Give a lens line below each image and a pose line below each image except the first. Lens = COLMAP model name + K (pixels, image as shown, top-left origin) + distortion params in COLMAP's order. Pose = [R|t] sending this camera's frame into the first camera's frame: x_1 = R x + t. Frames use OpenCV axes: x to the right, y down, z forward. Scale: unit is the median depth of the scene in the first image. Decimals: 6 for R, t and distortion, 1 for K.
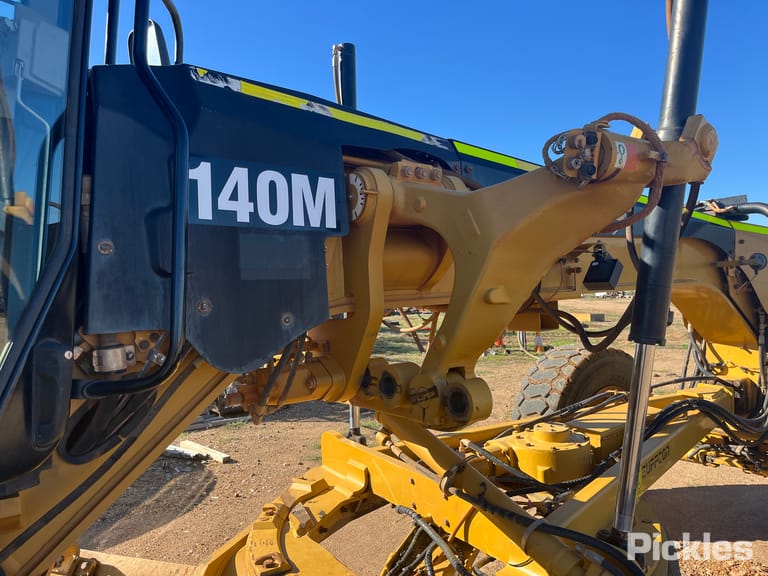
lens RADIAL K [[578.7, 0, 377.2], [0, 578.7, 304.5], [0, 0, 1]] dist [0.075199, -0.114362]
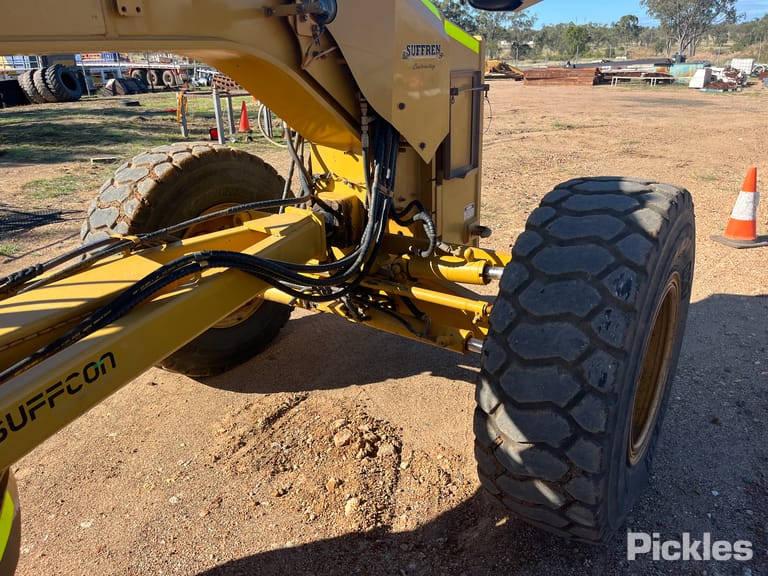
lens RADIAL K [[578.7, 0, 377.2], [0, 578.7, 304.5], [0, 0, 1]] dist [0.075199, -0.114362]
pose [[0.941853, -0.110363, 0.317386, 0.632474], [-0.010462, 0.934437, 0.355974, -0.005052], [-0.335863, -0.338596, 0.878947, 0.485264]]
